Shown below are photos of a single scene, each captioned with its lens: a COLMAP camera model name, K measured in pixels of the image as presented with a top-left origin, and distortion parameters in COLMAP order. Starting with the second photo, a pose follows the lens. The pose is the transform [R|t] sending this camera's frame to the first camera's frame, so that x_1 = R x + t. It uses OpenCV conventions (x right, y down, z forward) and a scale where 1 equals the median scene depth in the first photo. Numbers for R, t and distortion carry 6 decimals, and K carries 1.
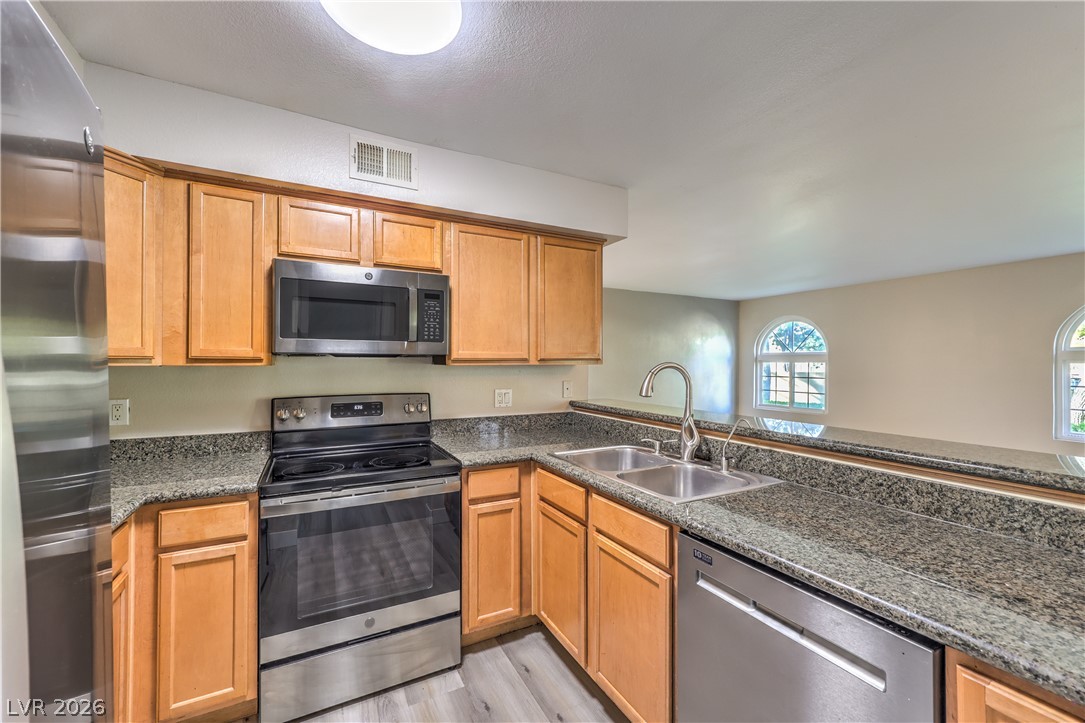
lens RADIAL K [[444.6, 0, 542.5], [0, 444.6, 361.5], [0, 0, 1]] dist [0.011771, 0.000086]
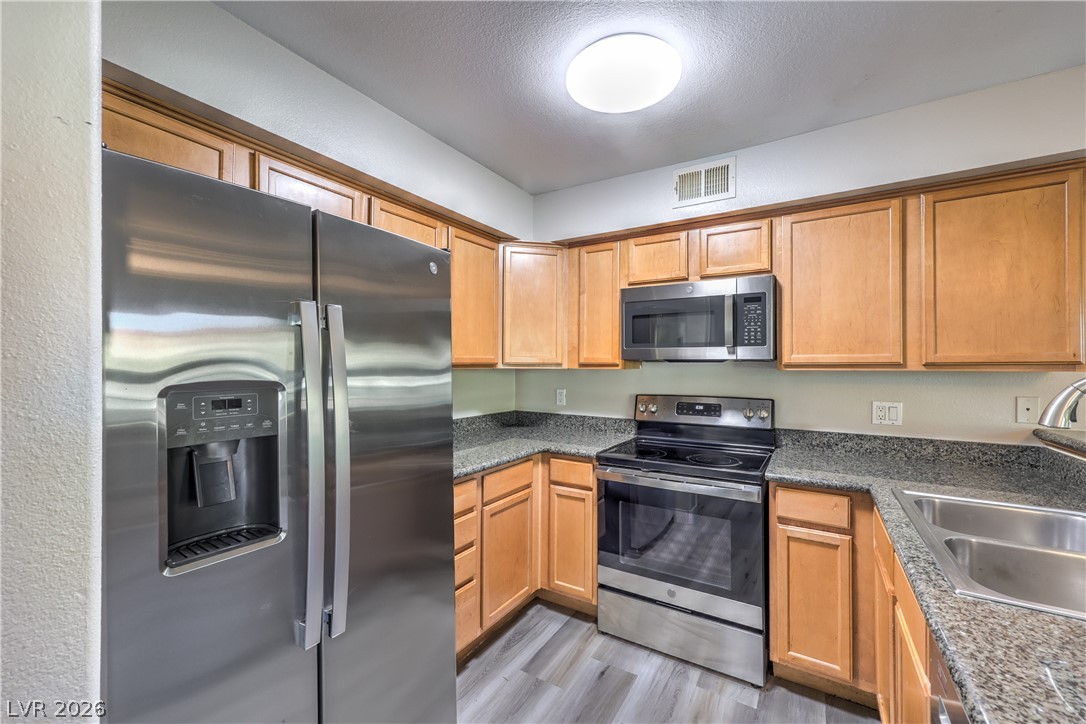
lens RADIAL K [[445.0, 0, 543.0], [0, 445.0, 362.0], [0, 0, 1]] dist [0.011771, 0.000086]
pose [[0.508400, -0.006041, -0.861100, 0.380538], [-0.000057, 0.999975, -0.007049, -0.002635], [0.861121, 0.003633, 0.508387, 0.111963]]
